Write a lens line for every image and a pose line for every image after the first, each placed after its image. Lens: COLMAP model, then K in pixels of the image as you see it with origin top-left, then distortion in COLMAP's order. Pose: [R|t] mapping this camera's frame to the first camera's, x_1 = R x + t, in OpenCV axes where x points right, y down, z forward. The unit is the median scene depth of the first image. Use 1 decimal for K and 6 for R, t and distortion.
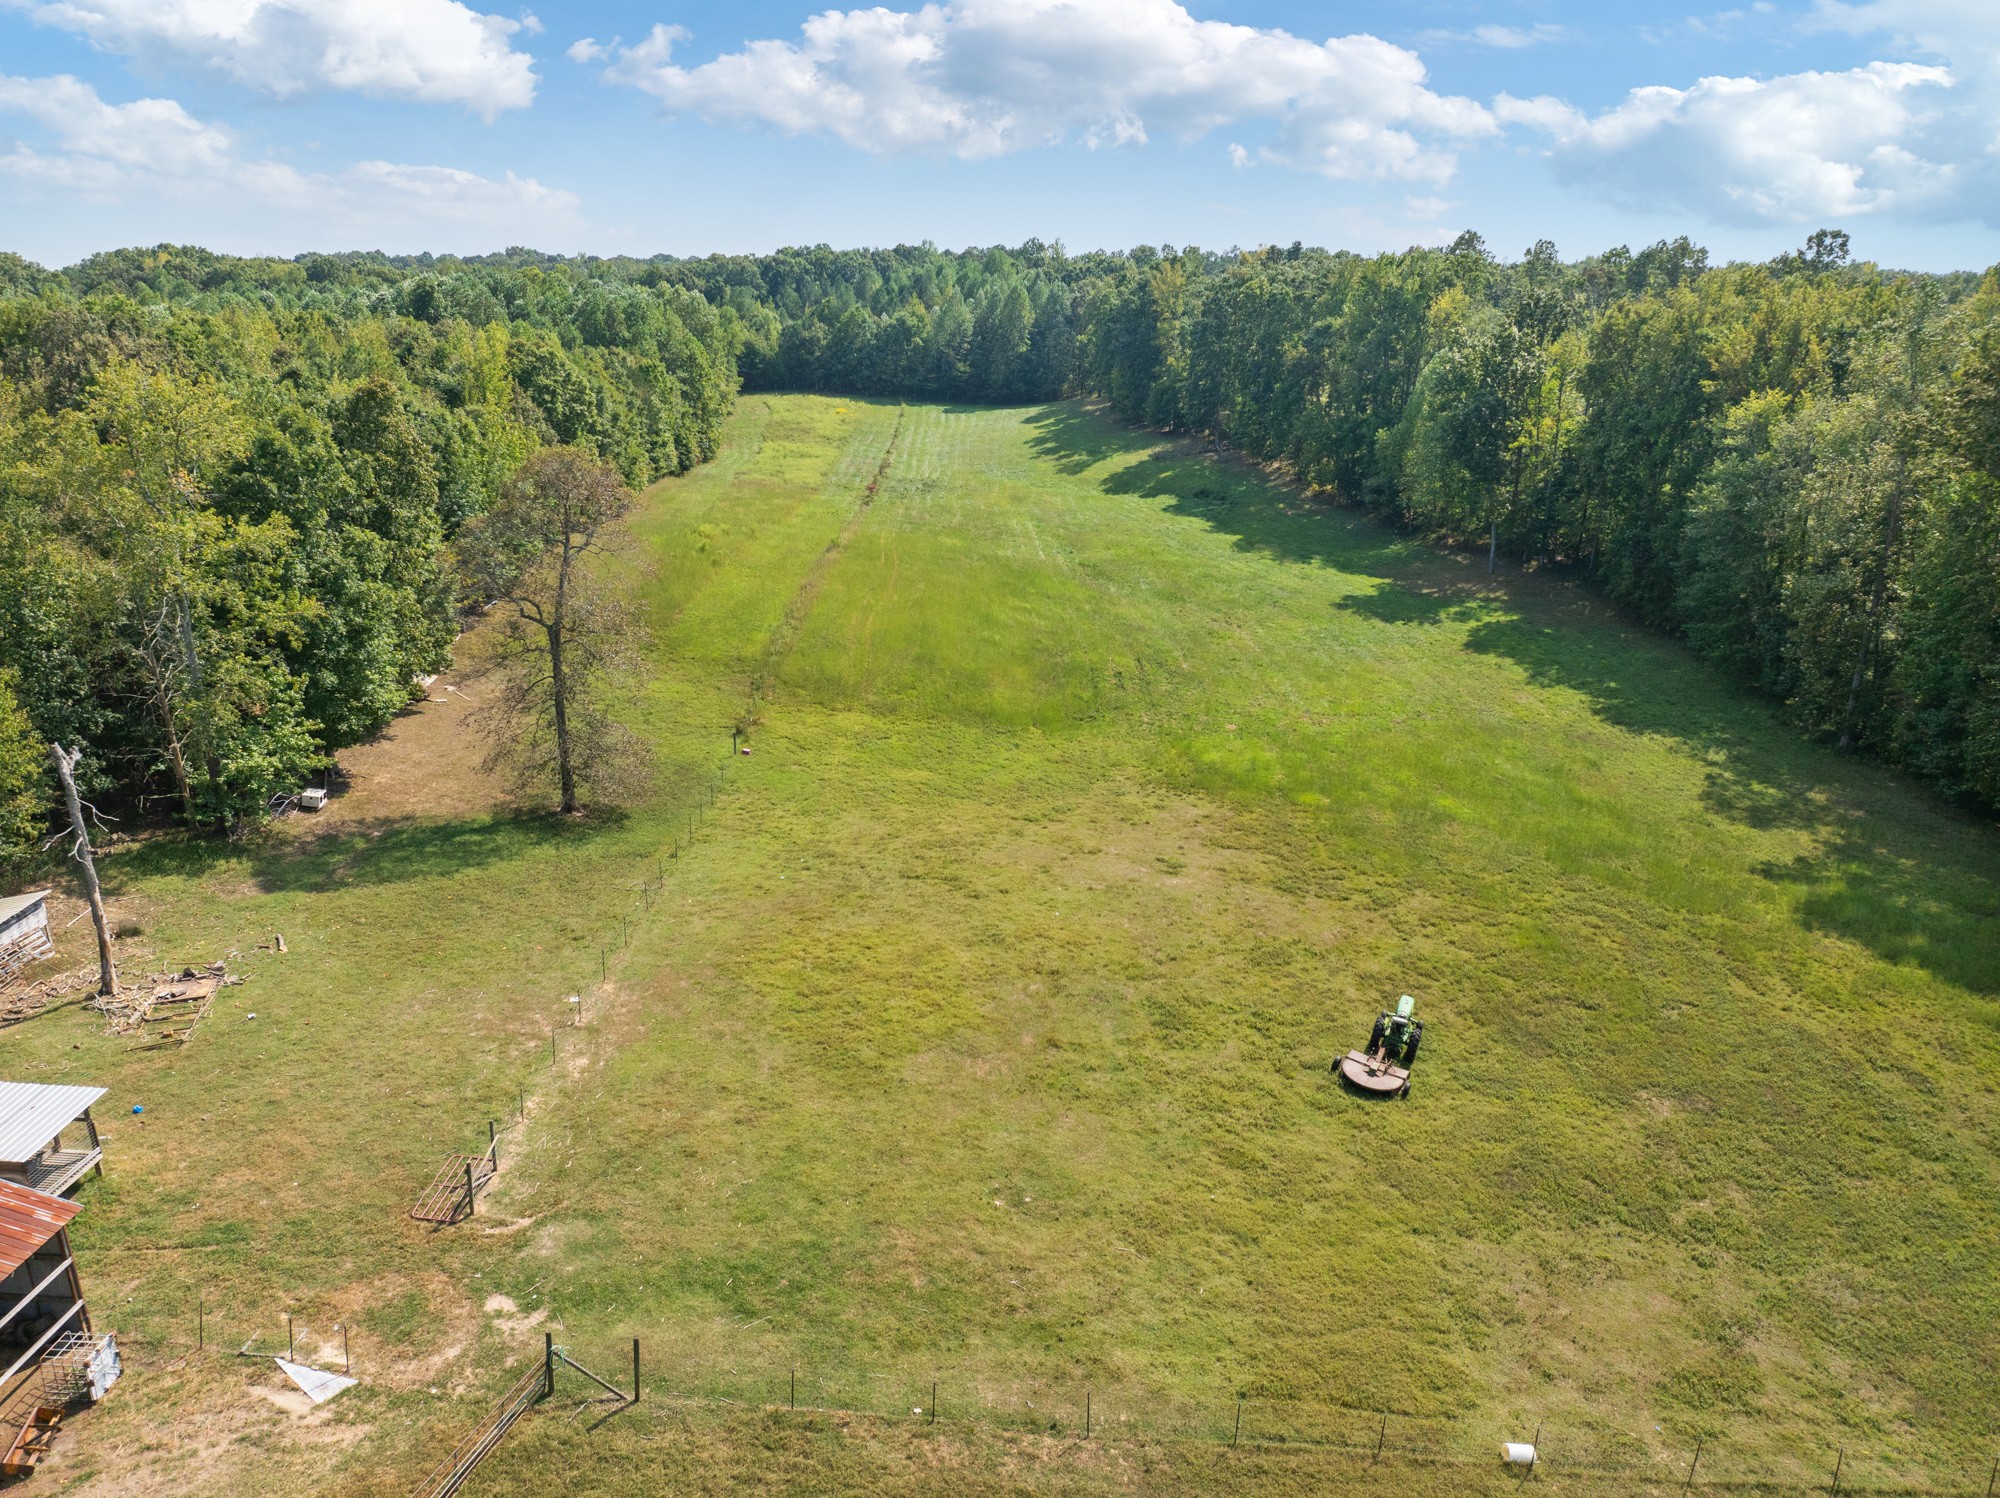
lens RADIAL K [[1416.9, 0, 1000.0], [0, 1416.9, 749.0], [0, 0, 1]] dist [-0.031883, -0.007754]
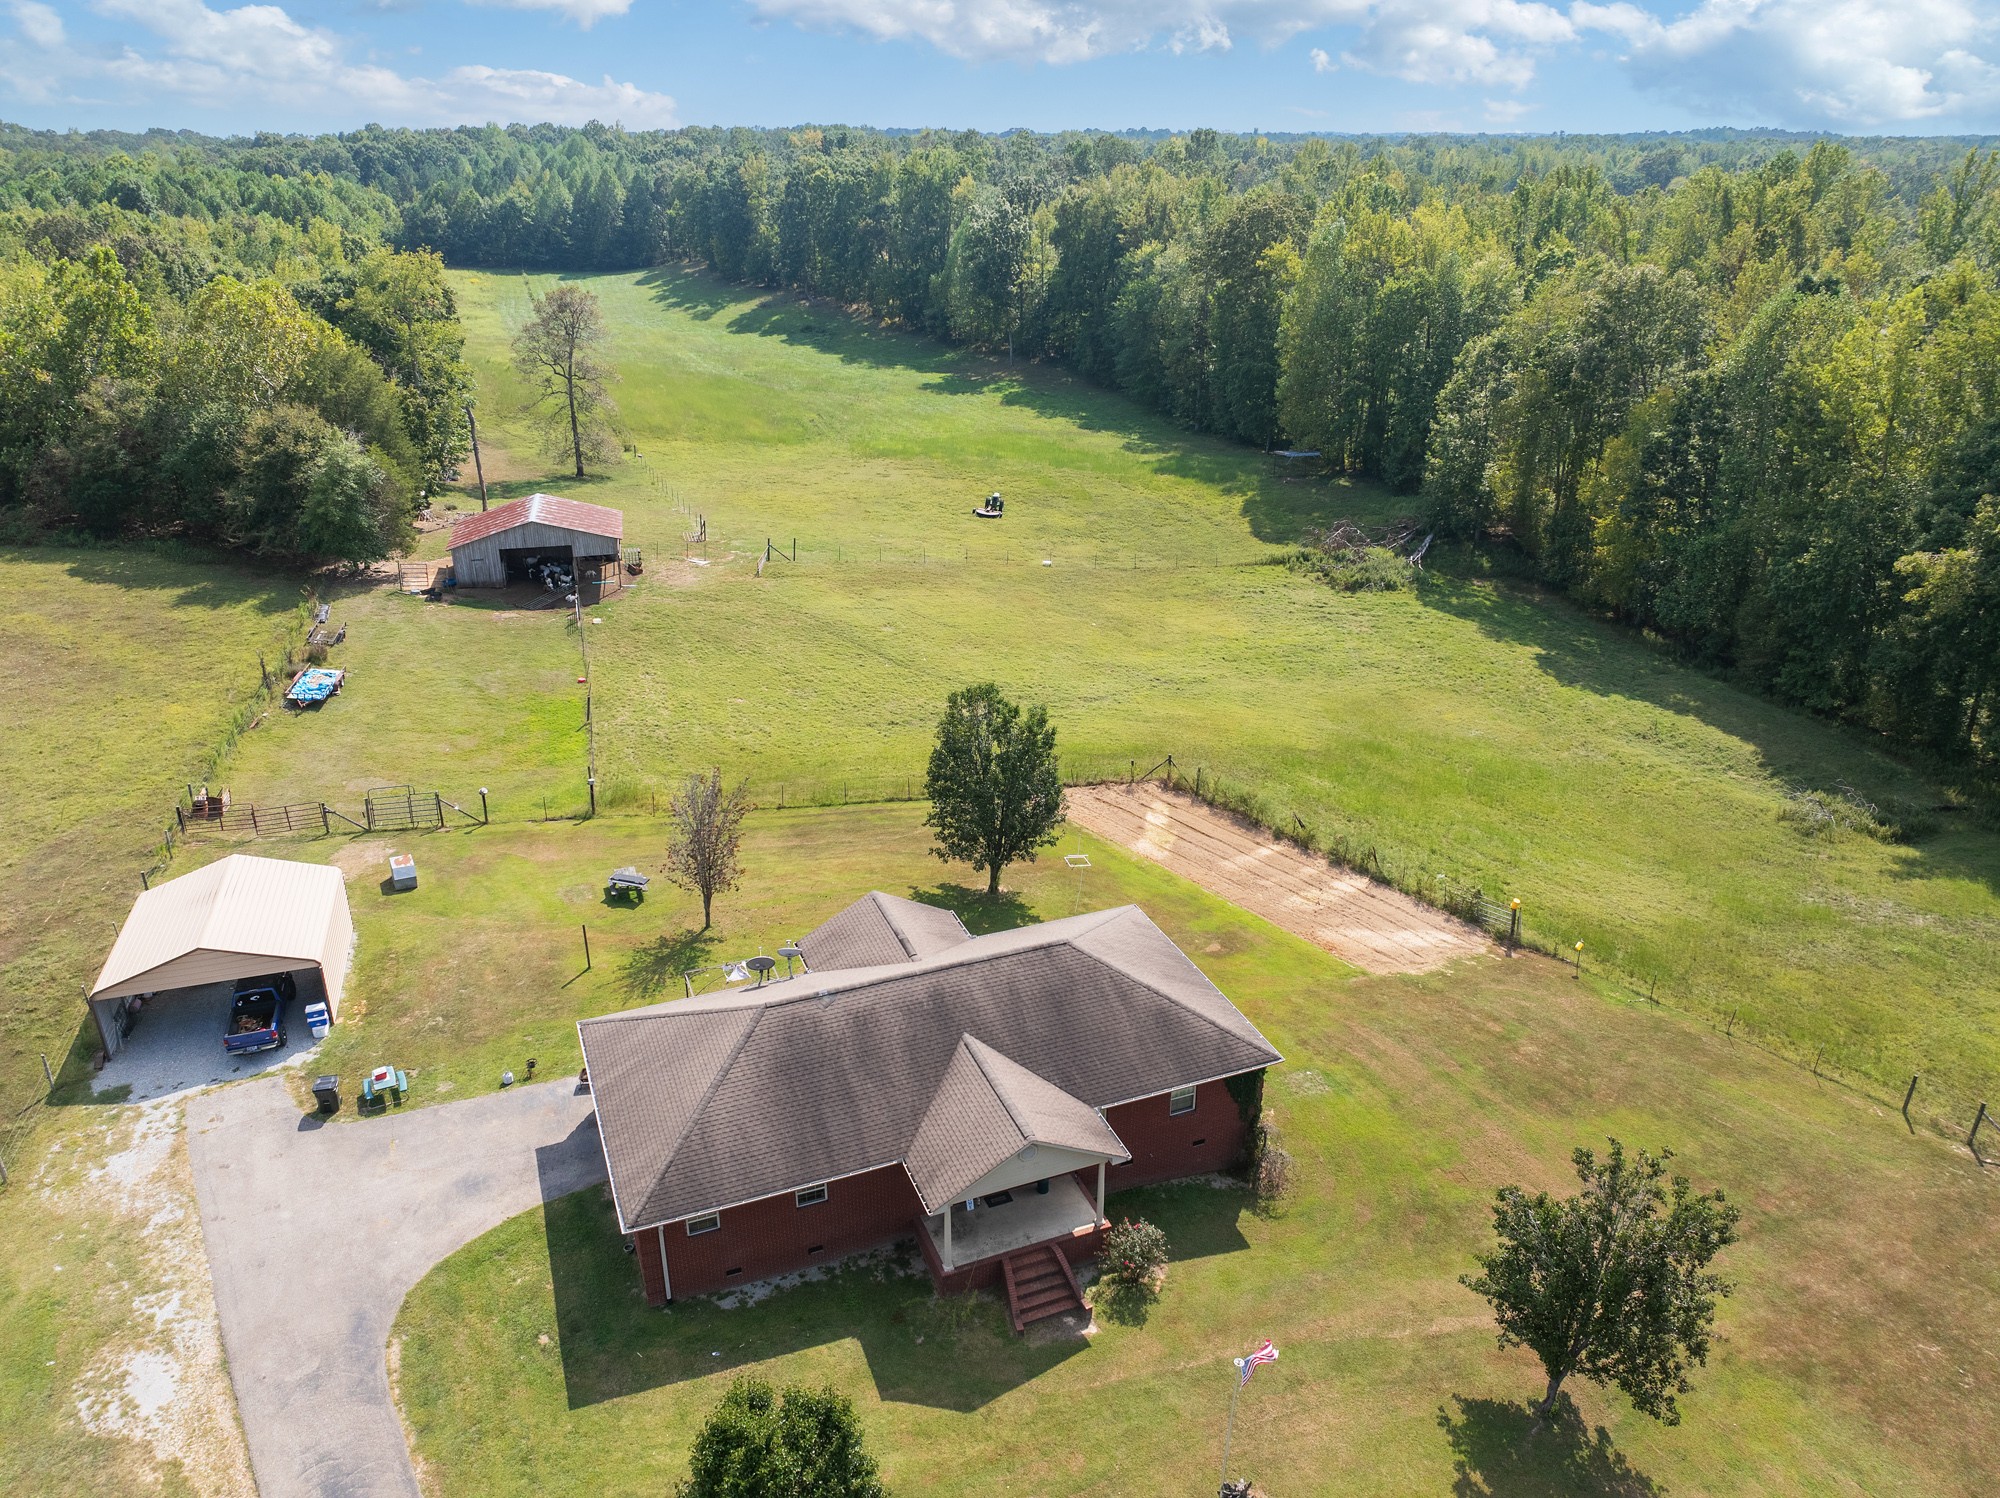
lens RADIAL K [[1416.9, 0, 1000.0], [0, 1416.9, 749.0], [0, 0, 1]] dist [-0.031883, -0.007754]
pose [[0.945901, -0.129566, 0.297463, -0.163717], [0.102966, 0.989287, 0.103483, 0.117294], [-0.307684, -0.067256, 0.949109, -0.452723]]
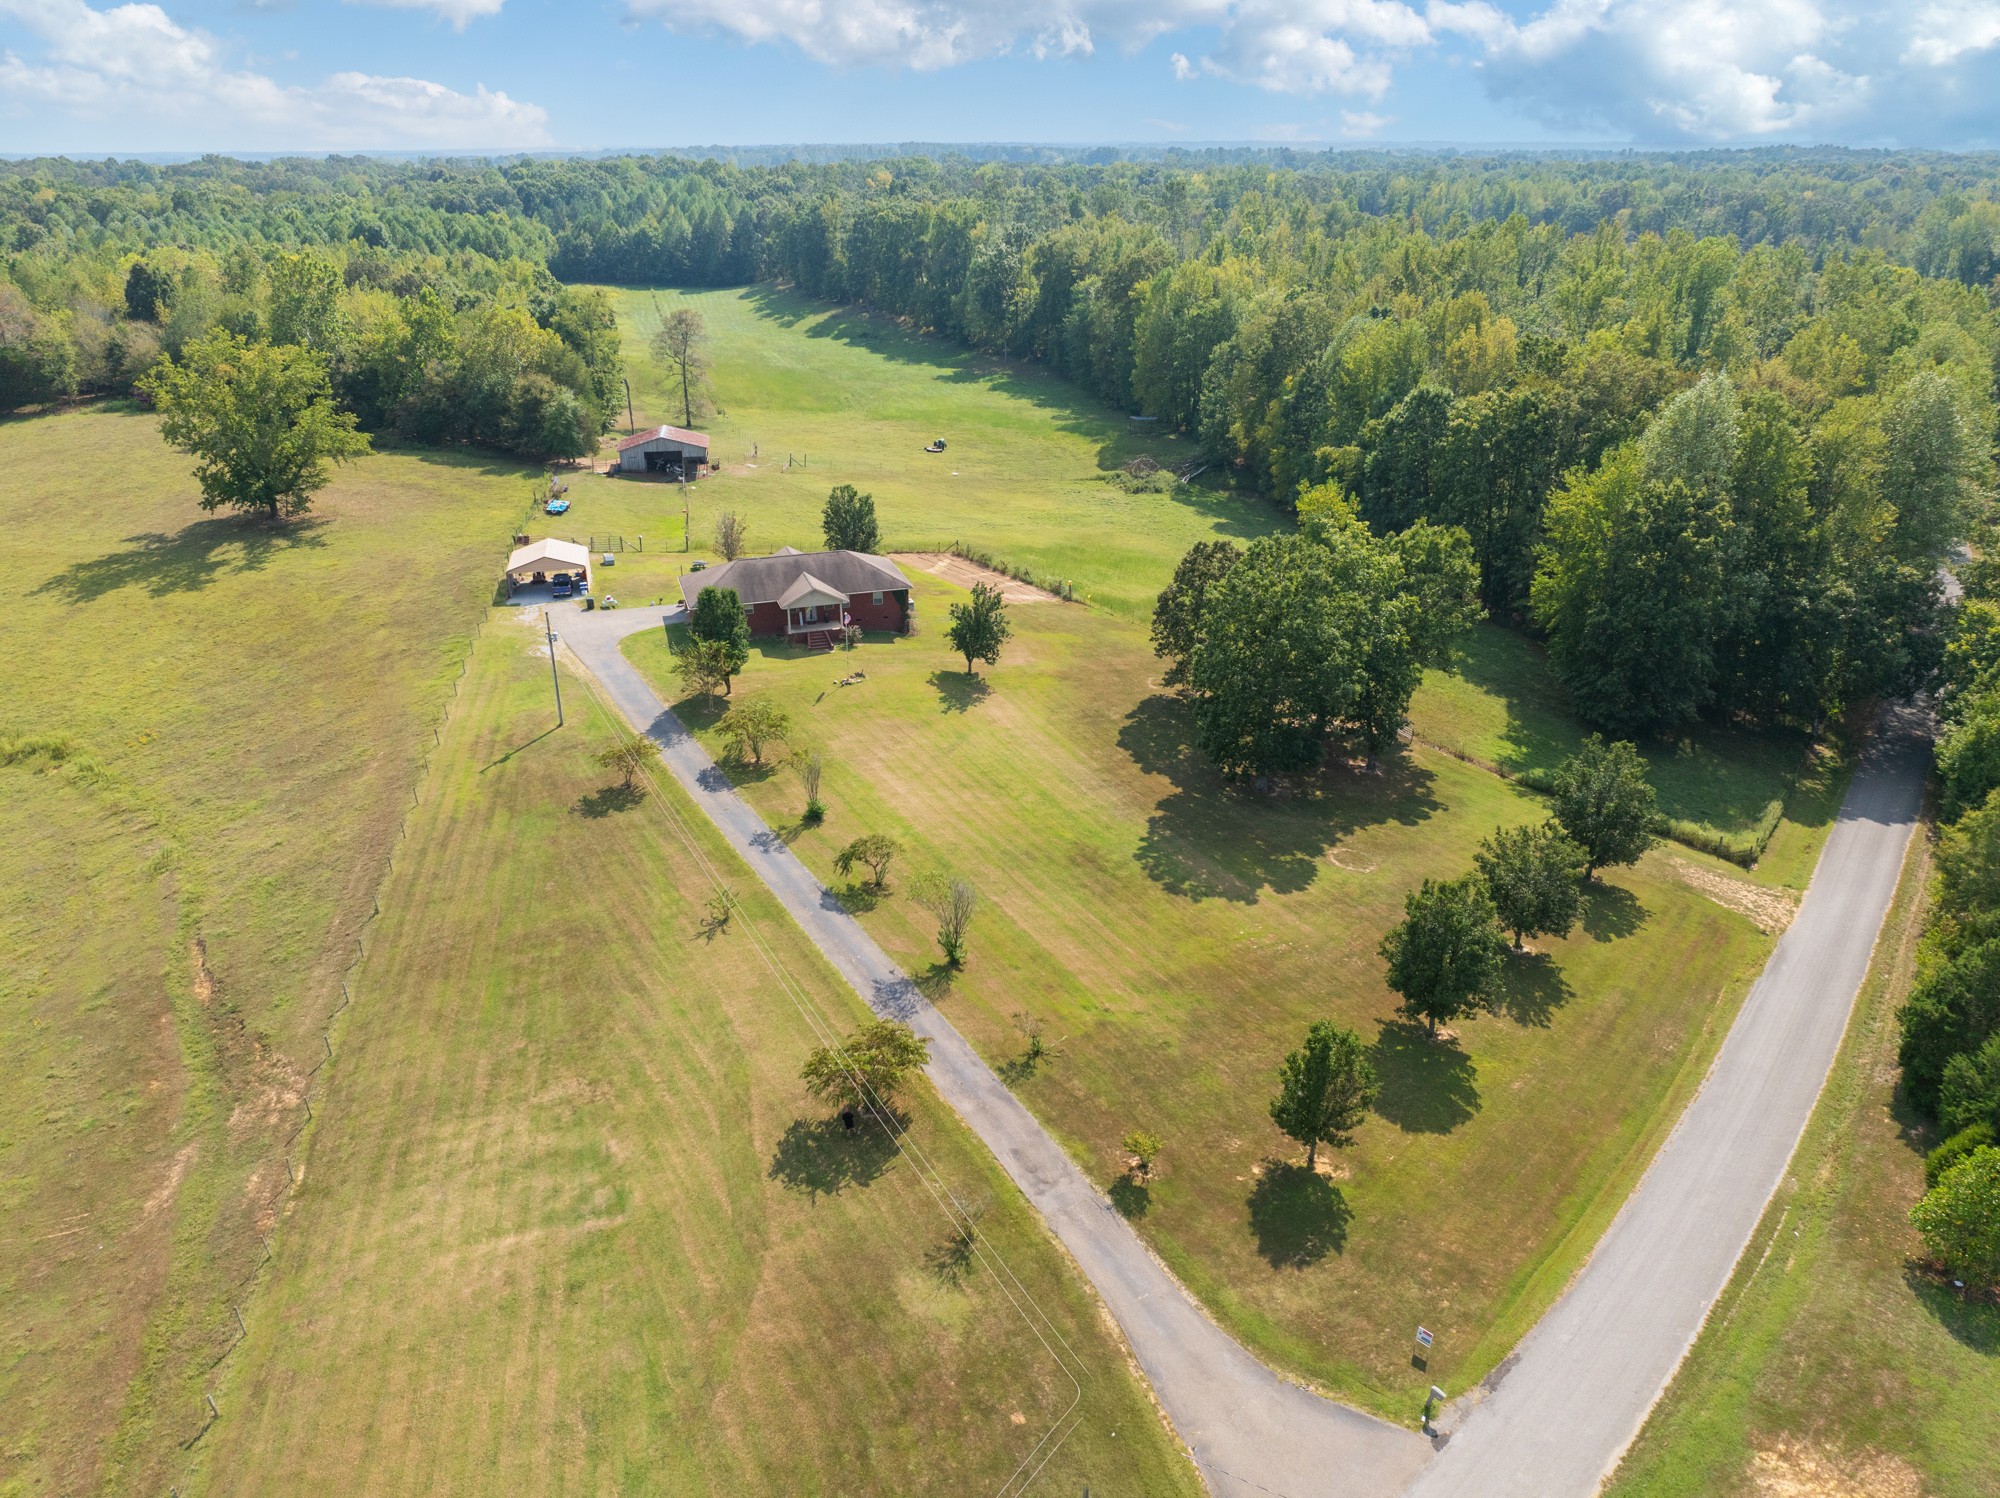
lens RADIAL K [[1393.3, 0, 1026.0], [0, 1393.3, 752.0], [0, 0, 1]] dist [0.000470, -0.090701]
pose [[0.963038, -0.108574, 0.246516, -0.180521], [0.085949, 0.991189, 0.100786, 0.218726], [-0.255287, -0.075873, 0.963884, -0.951764]]
